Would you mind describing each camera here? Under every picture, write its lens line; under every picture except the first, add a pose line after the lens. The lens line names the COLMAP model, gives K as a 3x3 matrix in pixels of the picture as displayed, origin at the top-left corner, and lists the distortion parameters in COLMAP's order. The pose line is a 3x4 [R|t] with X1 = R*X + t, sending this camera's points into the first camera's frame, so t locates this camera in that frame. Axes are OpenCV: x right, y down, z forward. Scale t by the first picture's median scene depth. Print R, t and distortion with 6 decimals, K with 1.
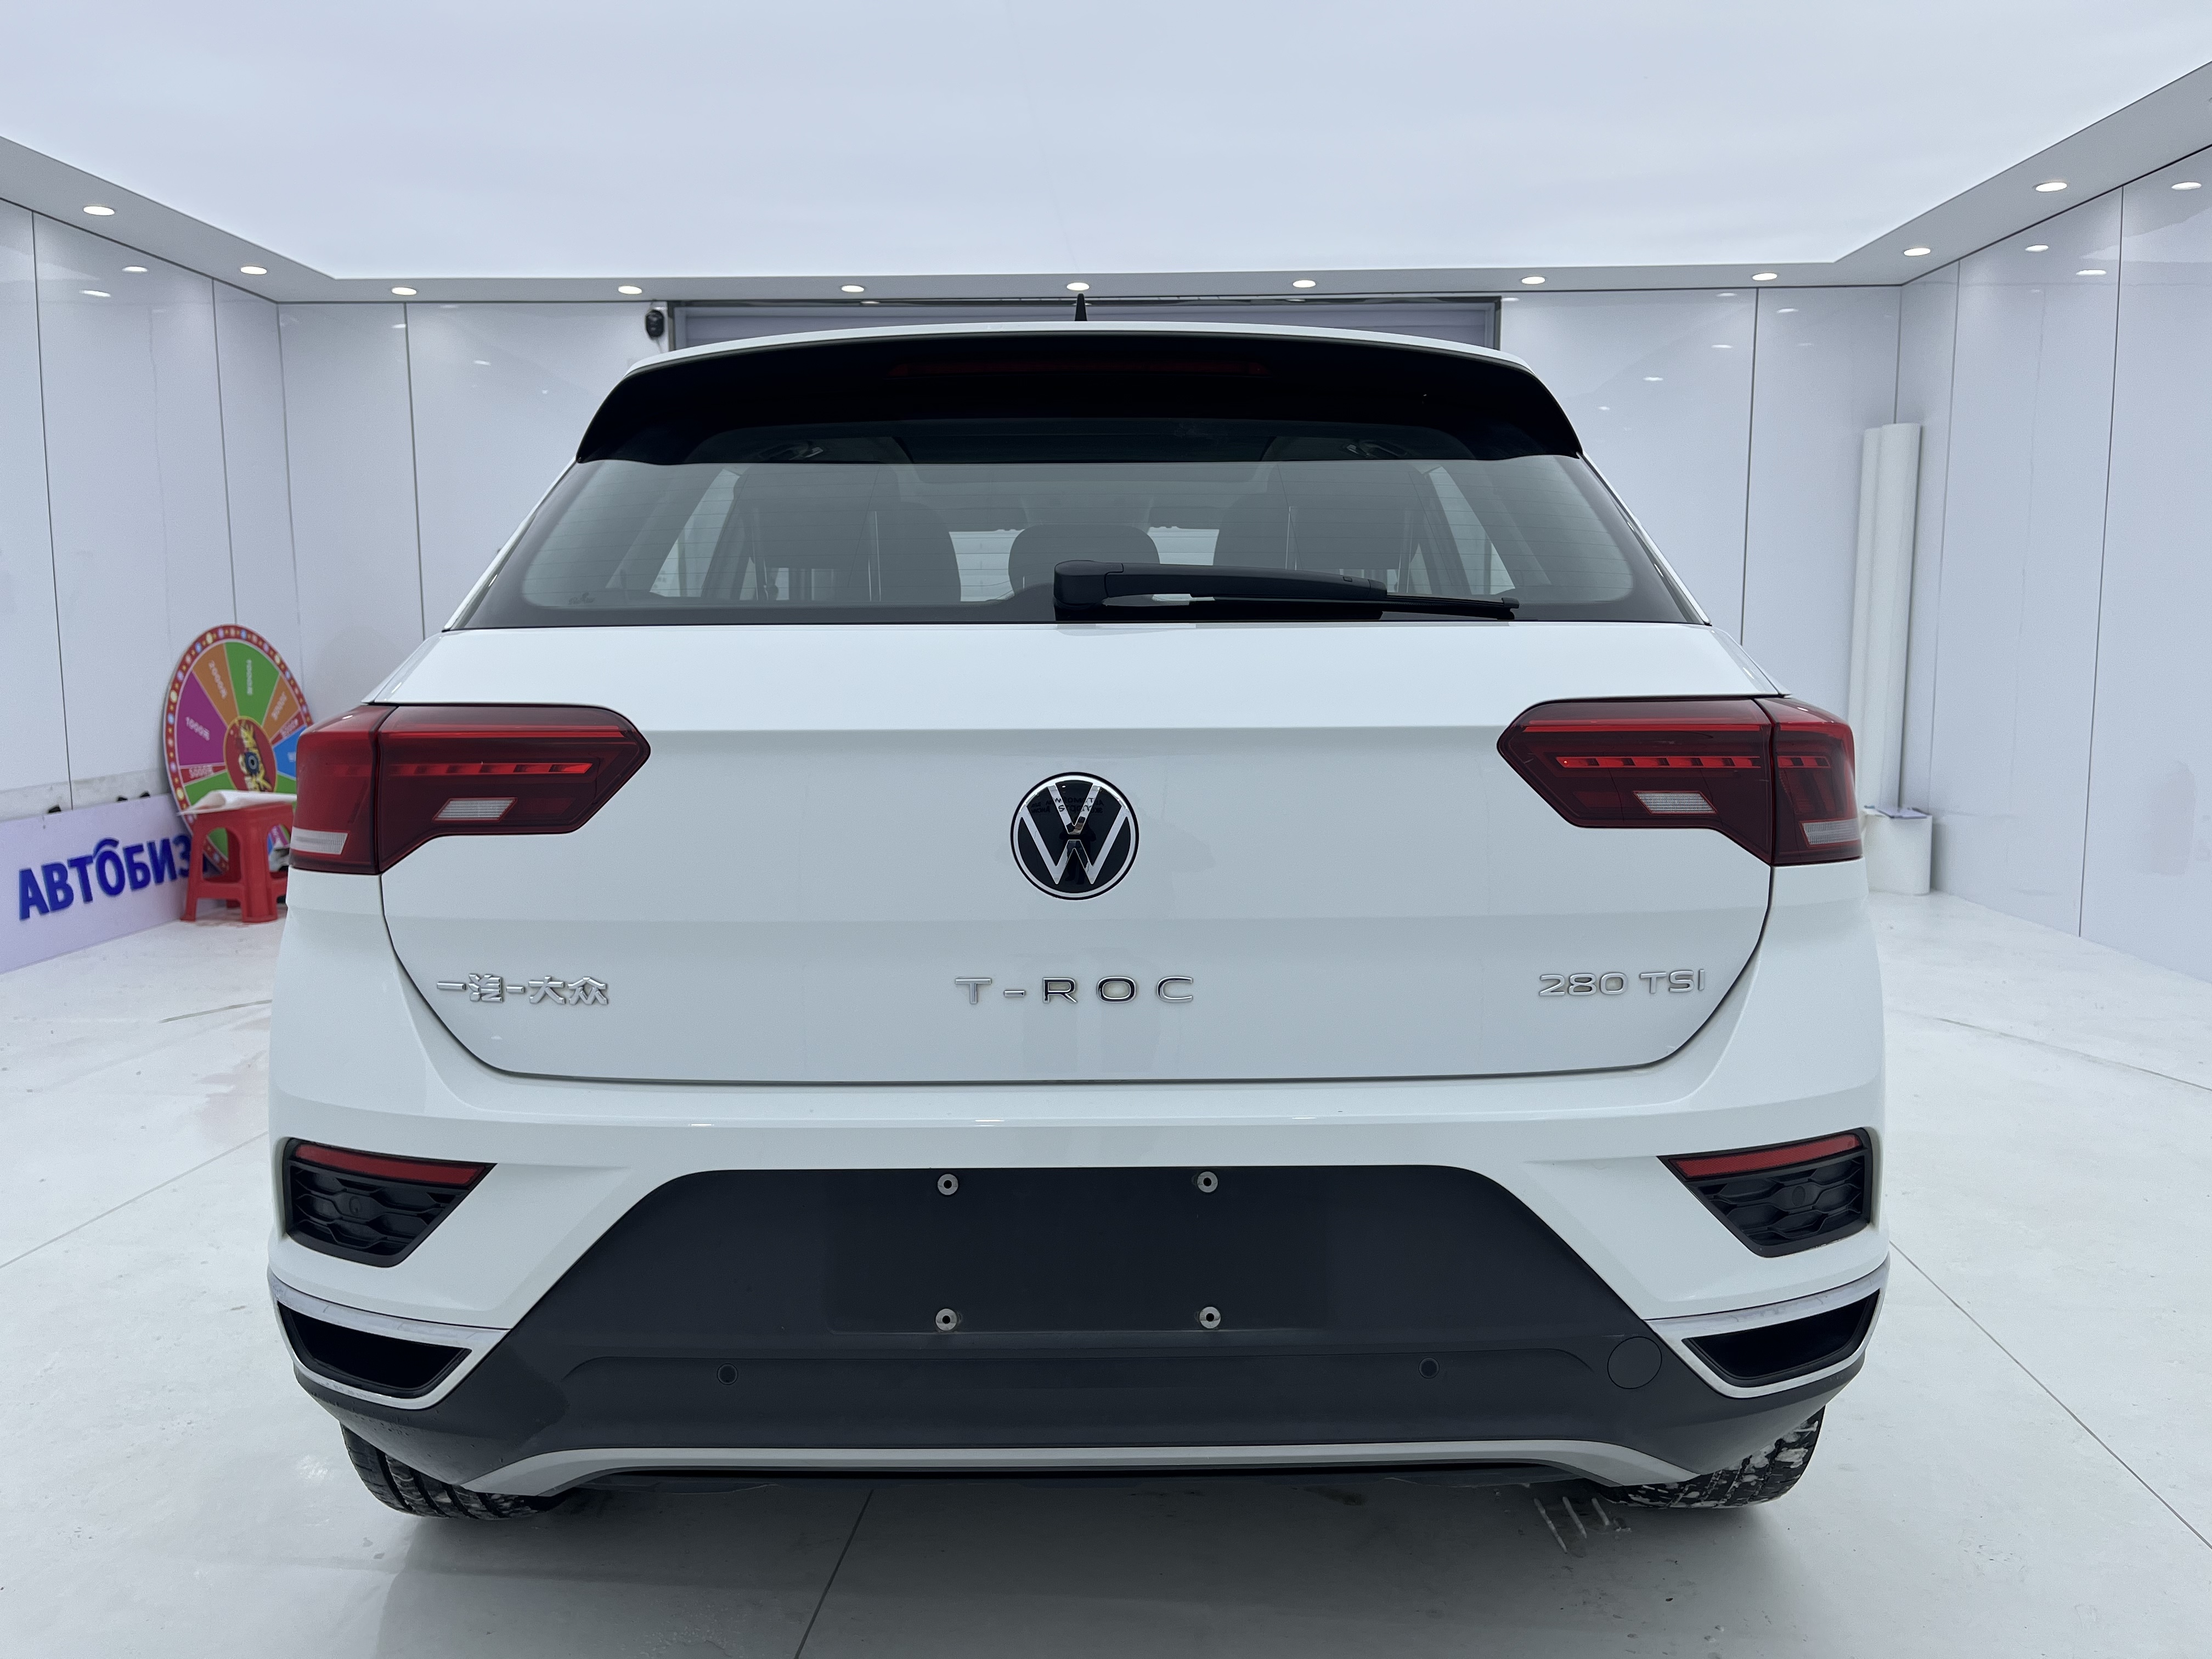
lens RADIAL K [[1711.6, 0, 1106.0], [0, 1711.6, 829.5], [0, 0, 1]] dist [0.049279, -0.000737]
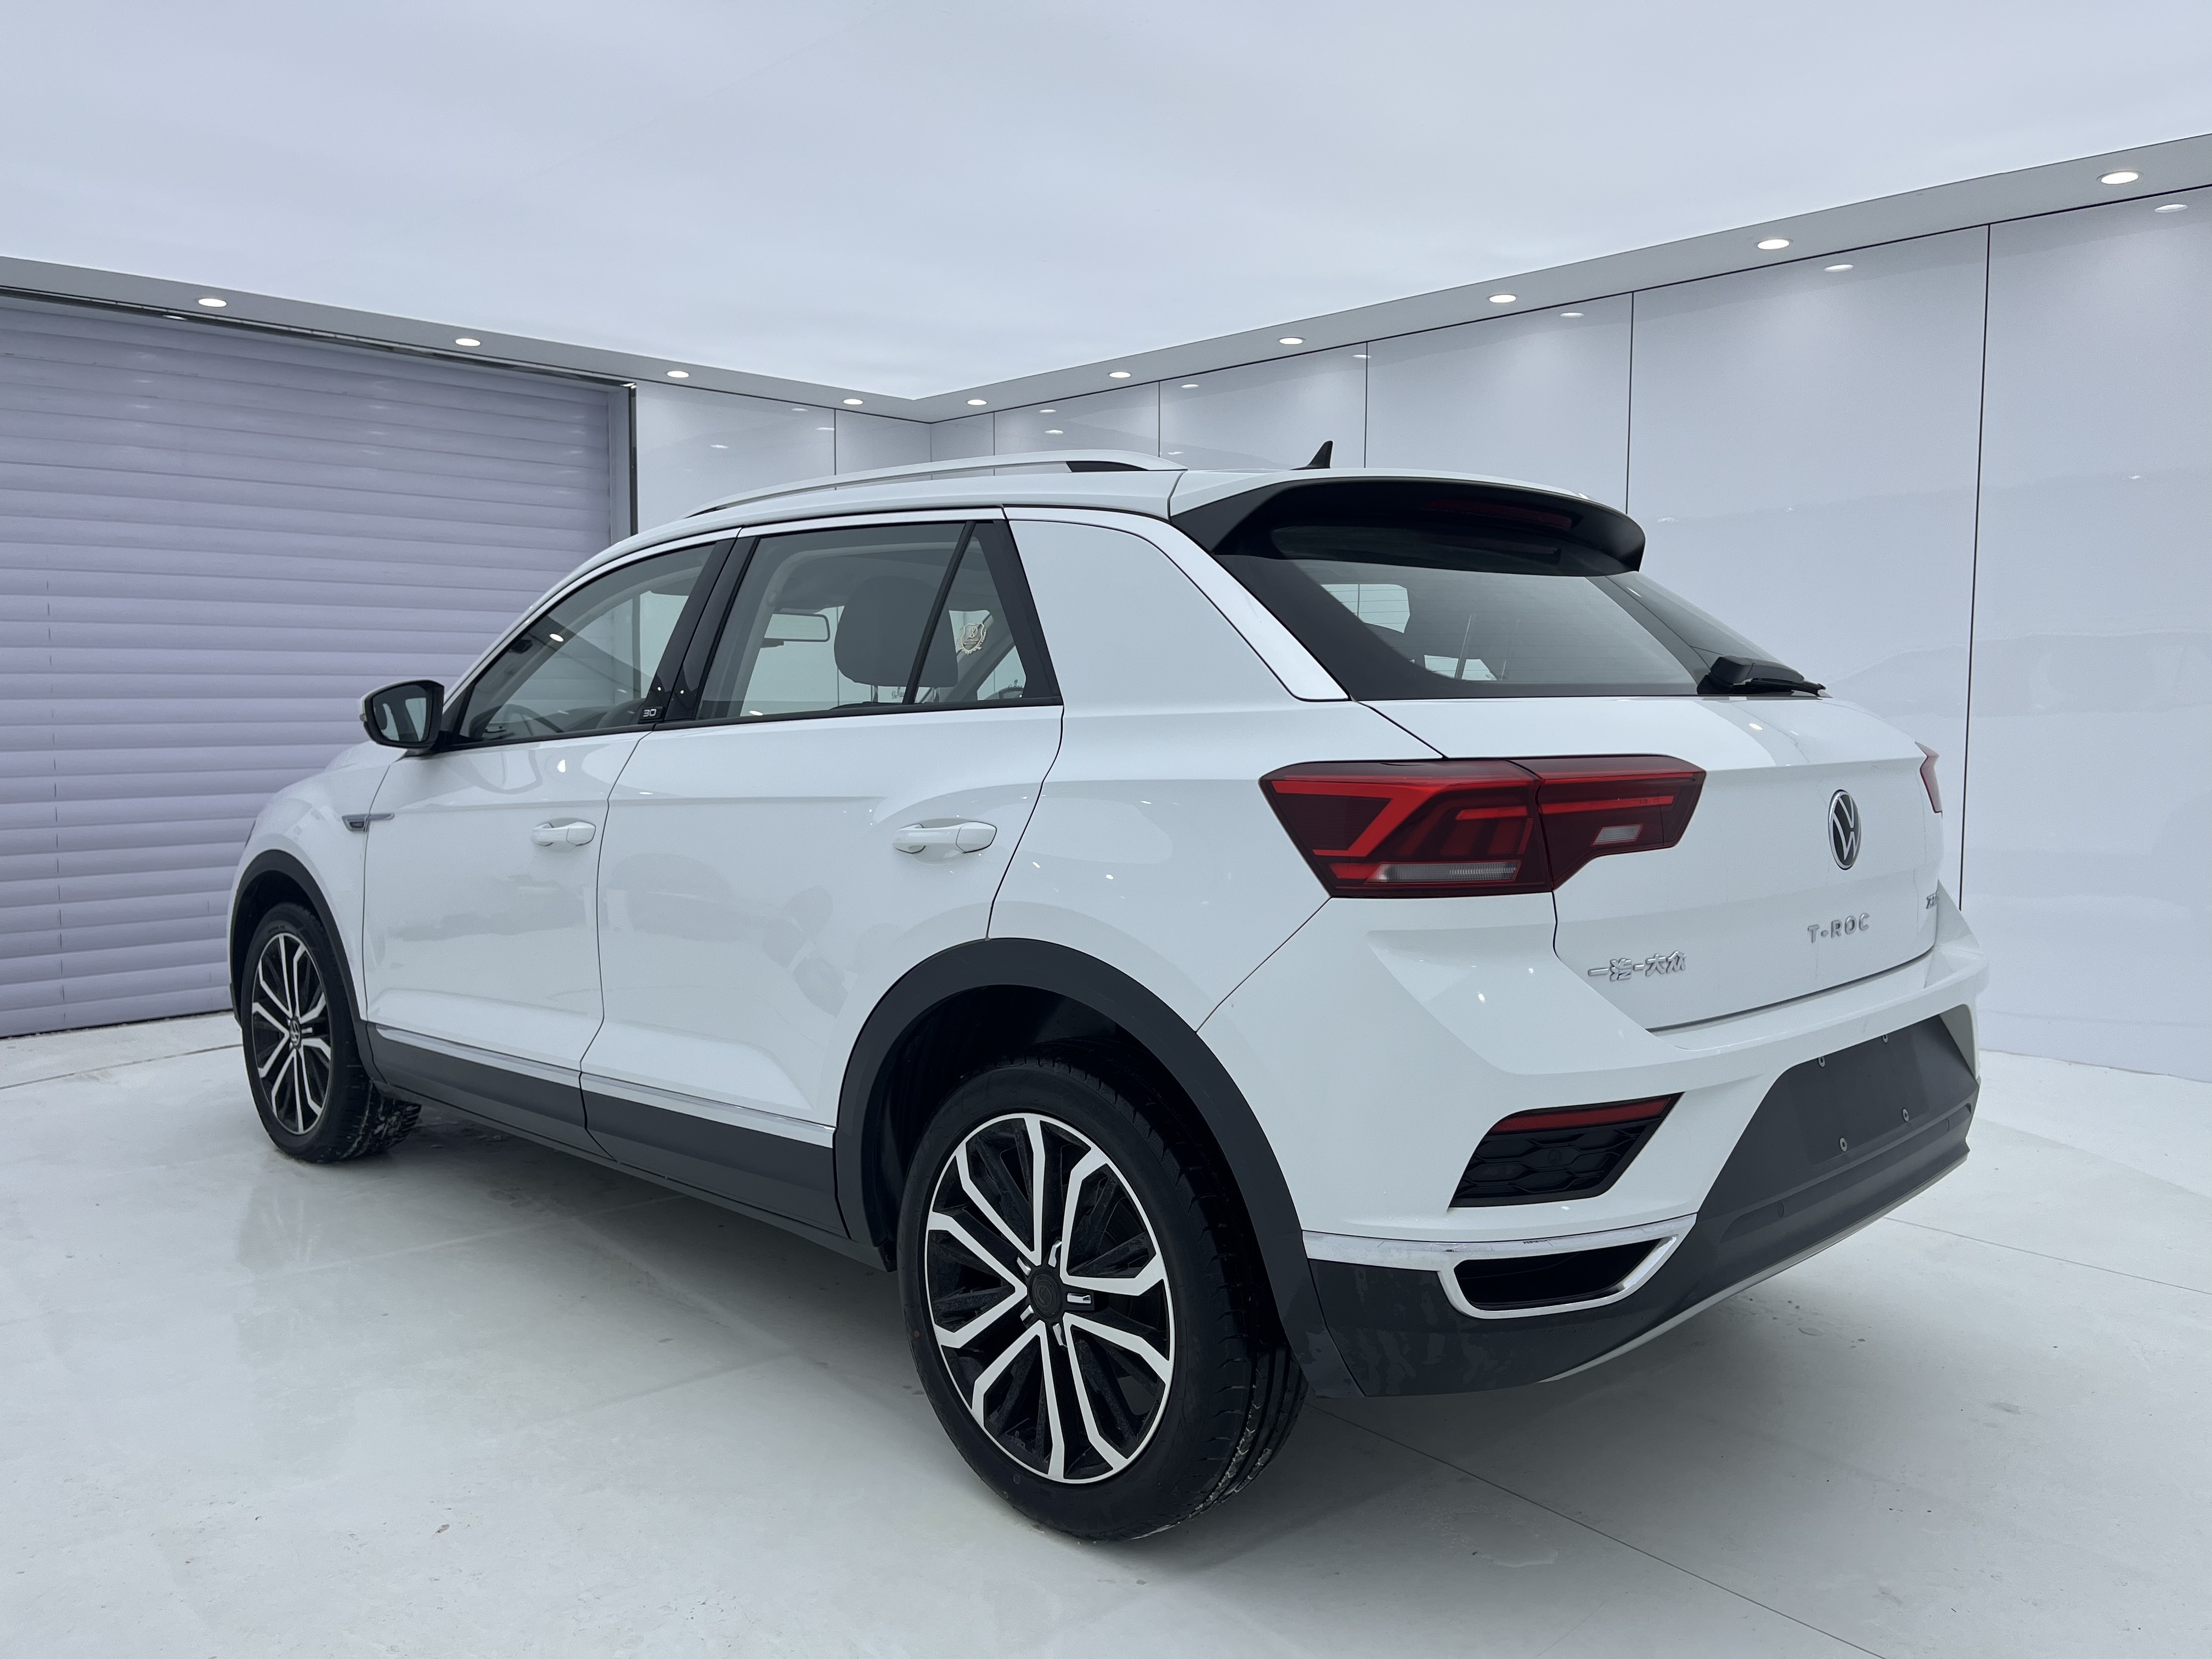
lens RADIAL K [[1711.6, 0, 1106.0], [0, 1711.6, 829.5], [0, 0, 1]] dist [0.049279, -0.000737]
pose [[0.702311, -0.052111, 0.709960, -1.578195], [0.080100, 0.996768, -0.006075, -0.038902], [-0.707349, 0.061134, 0.704216, 0.347149]]
